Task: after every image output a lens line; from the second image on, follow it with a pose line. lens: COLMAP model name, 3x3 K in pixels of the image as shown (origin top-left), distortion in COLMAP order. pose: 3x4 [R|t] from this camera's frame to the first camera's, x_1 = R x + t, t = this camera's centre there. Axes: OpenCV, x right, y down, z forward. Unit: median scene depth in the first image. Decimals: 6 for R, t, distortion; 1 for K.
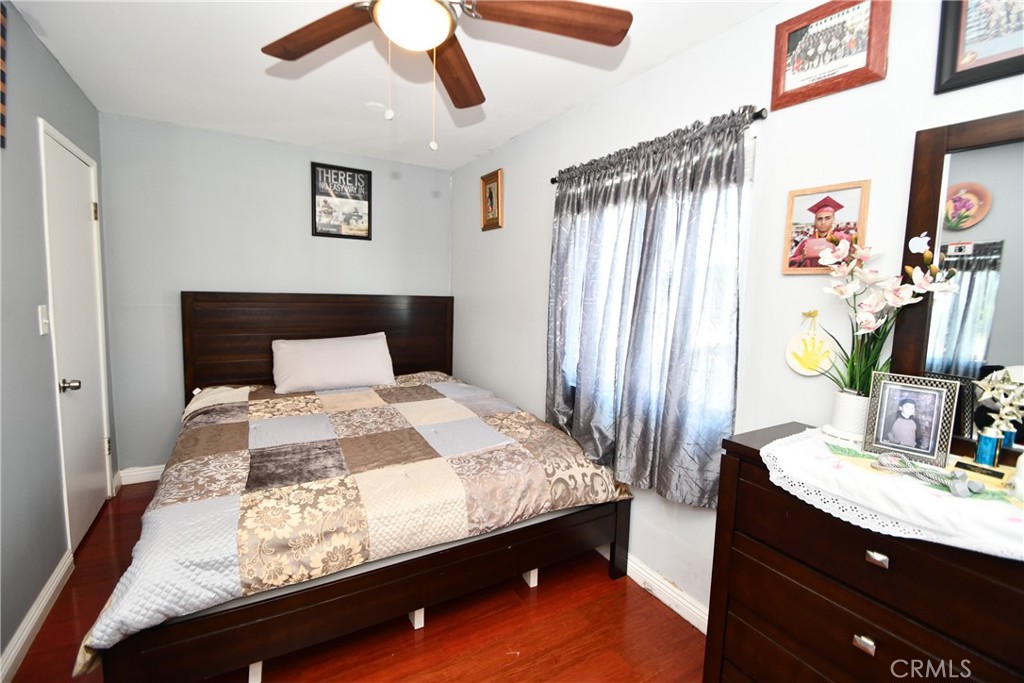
lens RADIAL K [[453.3, 0, 506.4], [0, 453.3, 337.0], [0, 0, 1]] dist [0.023735, -0.019249]
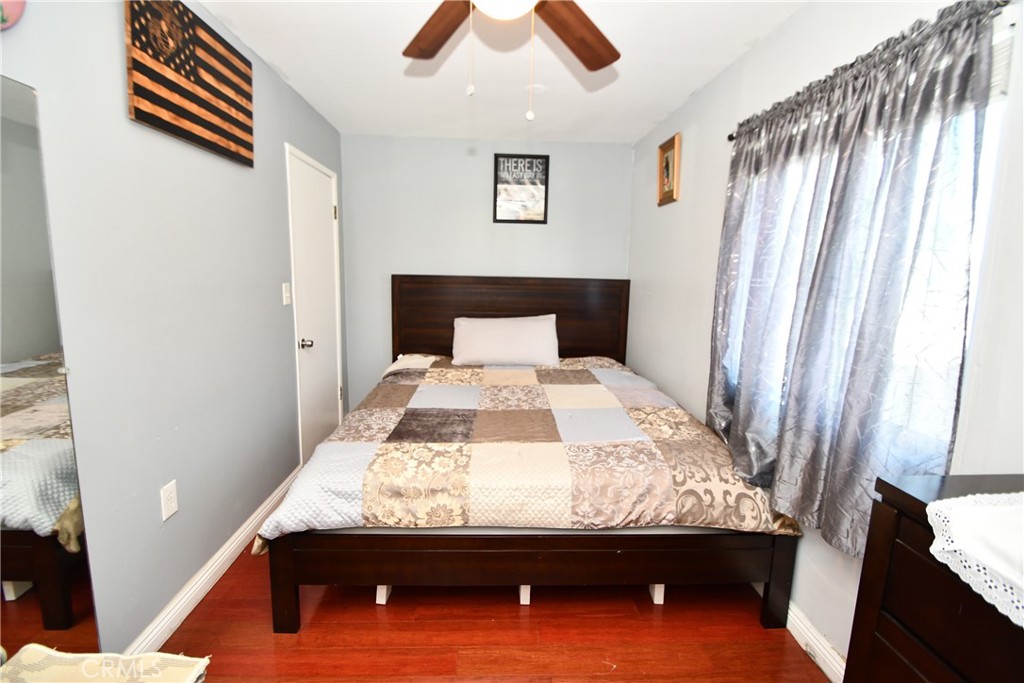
lens RADIAL K [[453.3, 0, 506.4], [0, 453.3, 337.0], [0, 0, 1]] dist [0.023735, -0.019249]
pose [[0.884893, 0.059360, -0.461997, 0.189810], [-0.045462, 0.998117, 0.041167, 0.004927], [0.463570, -0.015425, 0.885926, 0.086575]]
